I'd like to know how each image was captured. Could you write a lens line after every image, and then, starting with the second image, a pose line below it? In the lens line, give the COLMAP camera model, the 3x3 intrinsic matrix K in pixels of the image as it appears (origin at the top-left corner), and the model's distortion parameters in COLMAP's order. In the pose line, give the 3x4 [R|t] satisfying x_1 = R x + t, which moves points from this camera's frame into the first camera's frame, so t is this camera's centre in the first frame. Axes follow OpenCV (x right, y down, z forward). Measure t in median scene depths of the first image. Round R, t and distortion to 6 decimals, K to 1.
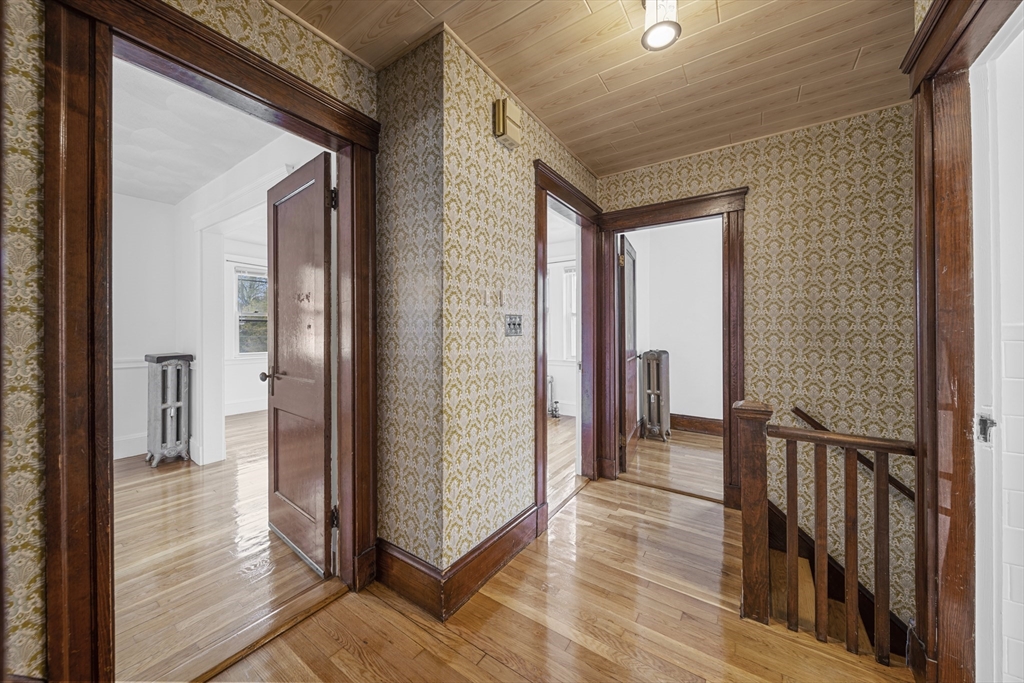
lens RADIAL K [[359.0, 0, 514.2], [0, 359.0, 332.9], [0, 0, 1]] dist [-0.001690, -0.001137]
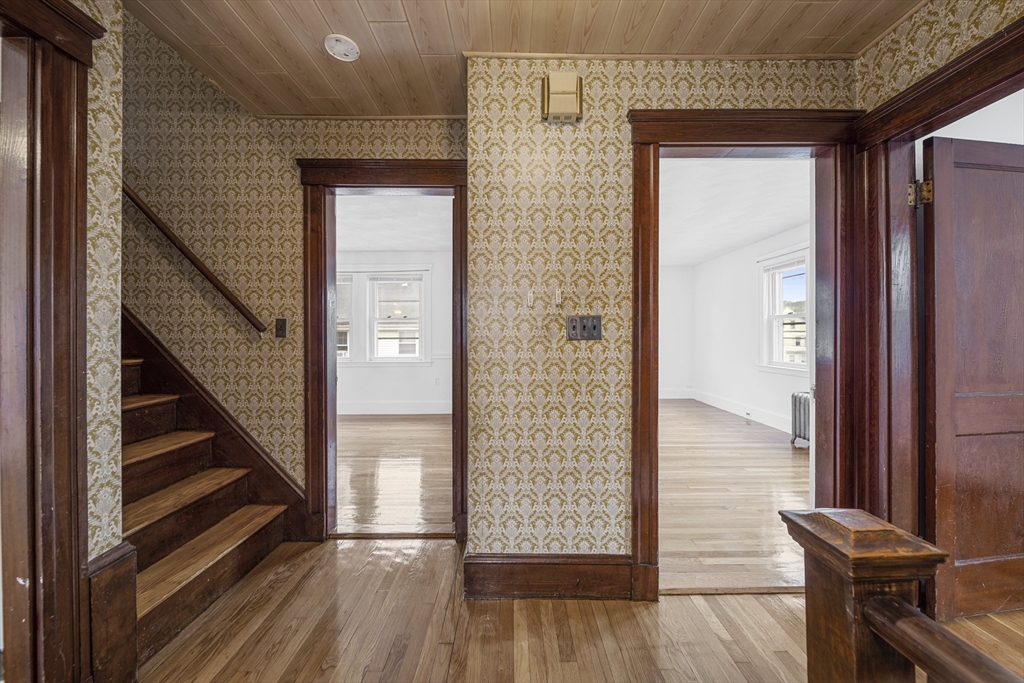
lens RADIAL K [[359.0, 0, 512.4], [0, 359.0, 338.7], [0, 0, 1]] dist [-0.001690, -0.001137]
pose [[0.562729, 0.007089, -0.826611, 0.654927], [-0.002476, 0.999973, 0.006890, -0.000623], [0.826638, -0.001830, 0.562732, 0.417218]]
